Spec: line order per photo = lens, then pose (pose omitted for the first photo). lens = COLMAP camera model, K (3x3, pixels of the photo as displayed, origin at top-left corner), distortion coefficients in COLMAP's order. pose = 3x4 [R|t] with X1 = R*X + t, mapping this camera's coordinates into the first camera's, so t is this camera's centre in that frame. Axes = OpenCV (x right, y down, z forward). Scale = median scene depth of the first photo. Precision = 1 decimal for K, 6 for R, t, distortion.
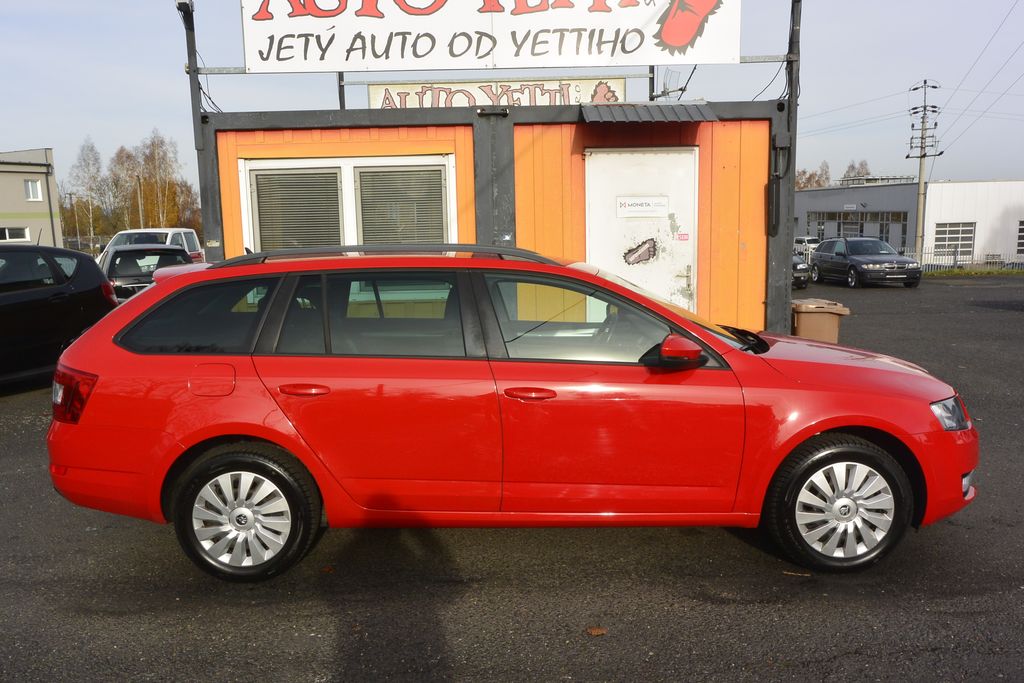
lens RADIAL K [[777.7, 0, 511.2], [0, 777.7, 333.2], [0, 0, 1]] dist [0.005118, -0.000565]
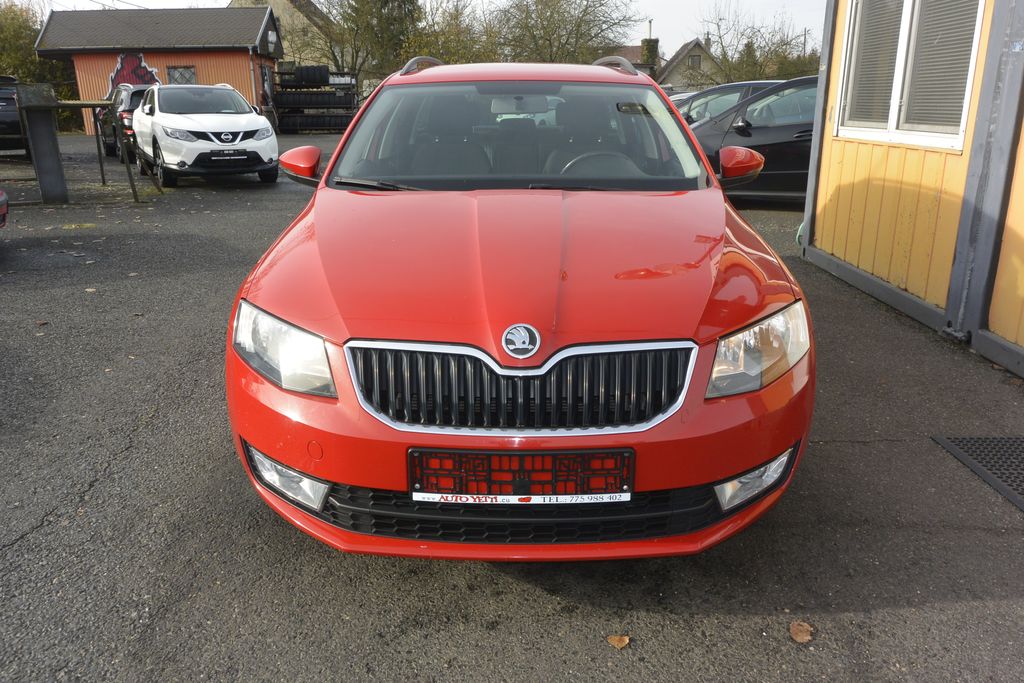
lens RADIAL K [[777.7, 0, 516.4], [0, 777.7, 338.4], [0, 0, 1]] dist [0.005118, -0.000565]
pose [[0.001127, 0.314971, -0.949101, 0.603587], [-0.119475, 0.942346, 0.312587, -0.055907], [0.992837, 0.113042, 0.038693, 0.631249]]
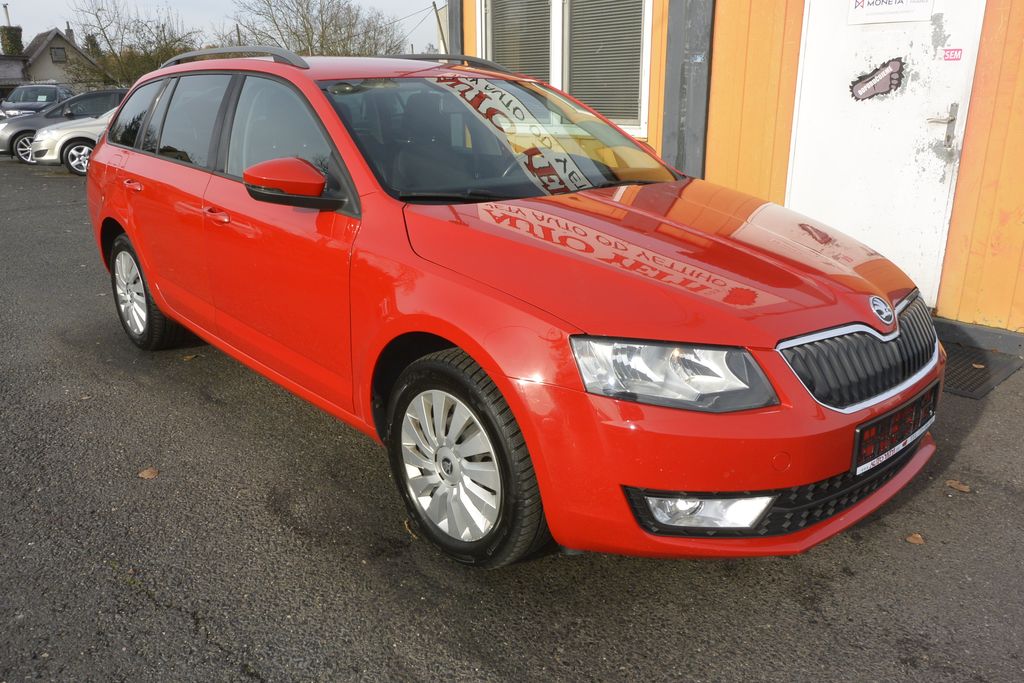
lens RADIAL K [[777.7, 0, 507.2], [0, 777.7, 335.6], [0, 0, 1]] dist [0.005118, -0.000565]
pose [[0.677288, 0.236699, -0.696602, 0.461217], [-0.102856, 0.967998, 0.228913, -0.015354], [0.728492, -0.083390, 0.679959, 0.318189]]
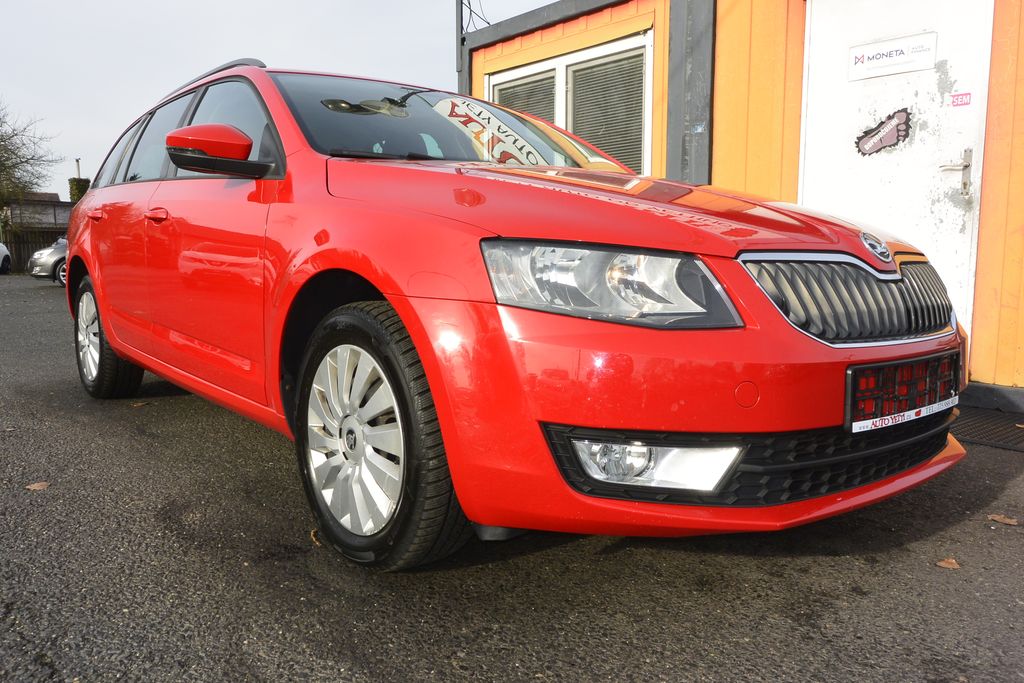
lens RADIAL K [[777.7, 0, 505.3], [0, 777.7, 338.5], [0, 0, 1]] dist [0.005118, -0.000565]
pose [[0.639304, 0.109304, -0.761146, 0.463632], [-0.115733, 0.992248, 0.045284, 0.063951], [0.760195, 0.059139, 0.646998, 0.384004]]
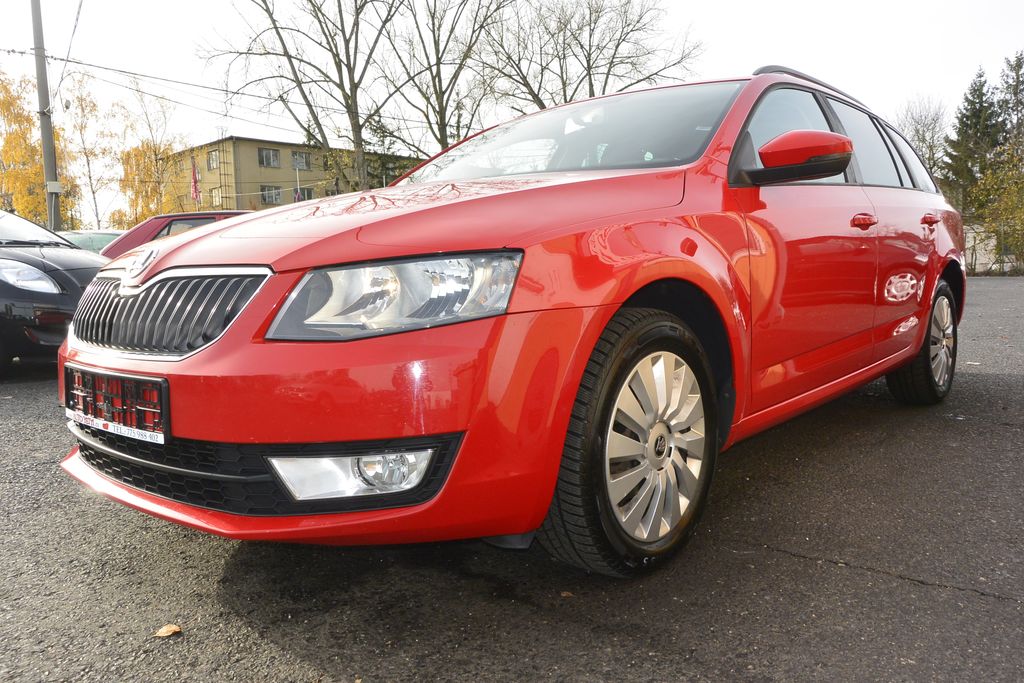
lens RADIAL K [[777.7, 0, 509.9], [0, 777.7, 346.5], [0, 0, 1]] dist [0.005118, -0.000565]
pose [[-0.661284, 0.113241, -0.741539, 0.458924], [-0.050798, 0.979510, 0.194882, 0.001207], [0.748414, 0.166541, -0.641982, 0.912338]]
